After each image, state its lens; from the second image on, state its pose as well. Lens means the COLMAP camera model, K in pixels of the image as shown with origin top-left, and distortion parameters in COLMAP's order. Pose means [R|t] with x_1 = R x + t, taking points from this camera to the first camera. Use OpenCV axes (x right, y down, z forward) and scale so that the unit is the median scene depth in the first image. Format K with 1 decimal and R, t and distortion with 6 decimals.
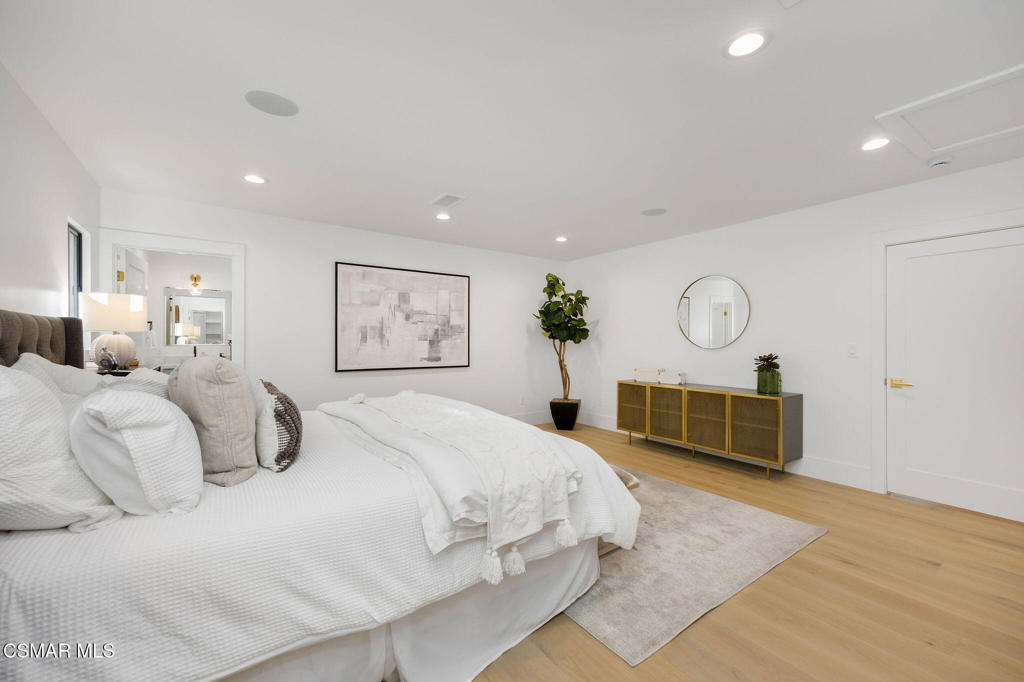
lens RADIAL K [[397.9, 0, 513.2], [0, 397.9, 338.7], [0, 0, 1]] dist [0.002833, 0.000586]
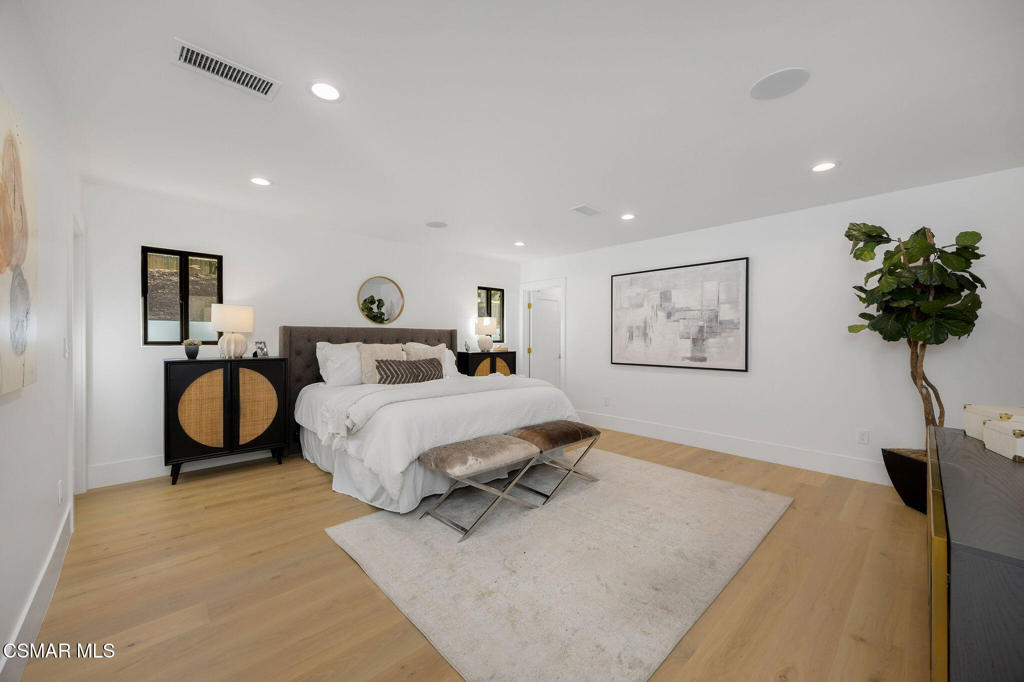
lens RADIAL K [[397.9, 0, 515.0], [0, 397.9, 343.3], [0, 0, 1]] dist [0.002833, 0.000586]
pose [[0.151231, 0.002597, -0.988495, 0.646211], [-0.003418, 0.999992, 0.002104, 0.014807], [0.988492, 0.003061, 0.151239, 0.454765]]
